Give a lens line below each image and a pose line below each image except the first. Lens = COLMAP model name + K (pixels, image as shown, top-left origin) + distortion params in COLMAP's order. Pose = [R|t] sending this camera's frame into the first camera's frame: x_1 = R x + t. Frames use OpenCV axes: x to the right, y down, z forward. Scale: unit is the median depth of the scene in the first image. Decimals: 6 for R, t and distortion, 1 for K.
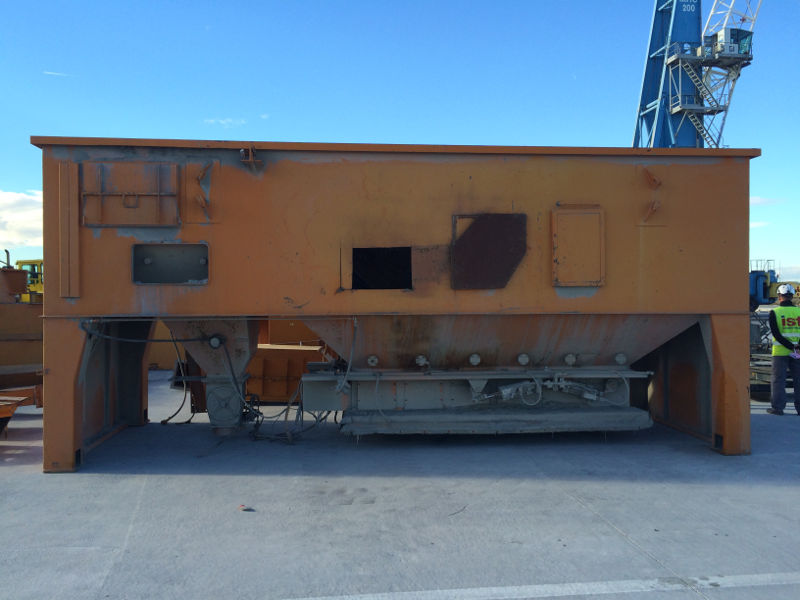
lens RADIAL K [[640.6, 0, 343.7], [0, 640.6, 301.6], [0, 0, 1]] dist [-0.040705, -0.007600]
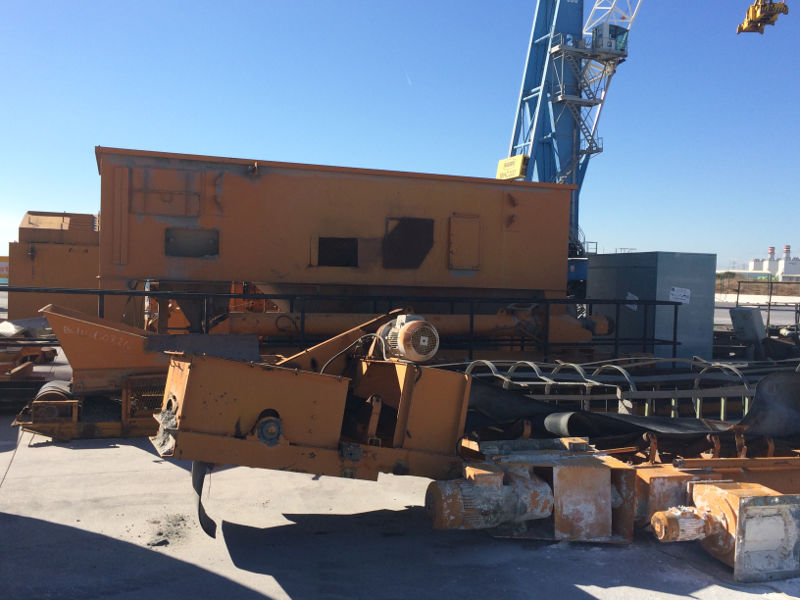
lens RADIAL K [[761.9, 0, 400.0], [0, 761.9, 300.0], [0, 0, 1]] dist [0.055274, -0.091802]
pose [[0.960720, 0.020998, 0.276724, -0.054808], [-0.027121, 0.999464, 0.018319, 0.004195], [-0.276191, -0.025105, 0.960775, -0.137019]]
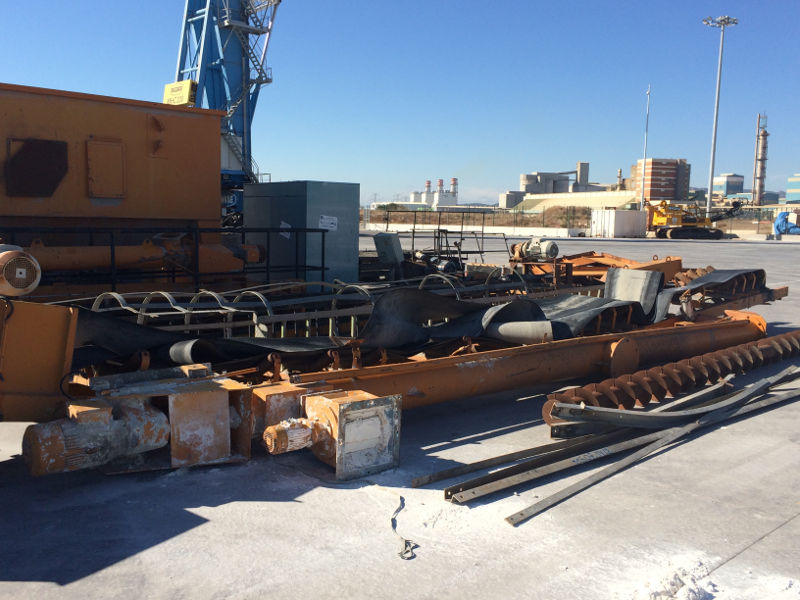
lens RADIAL K [[761.9, 0, 400.0], [0, 761.9, 300.0], [0, 0, 1]] dist [0.055274, -0.091802]
pose [[0.772597, -0.052435, 0.632728, -0.041941], [-0.011916, 0.995211, 0.097025, 0.005775], [-0.634785, -0.082501, 0.768272, -0.141301]]
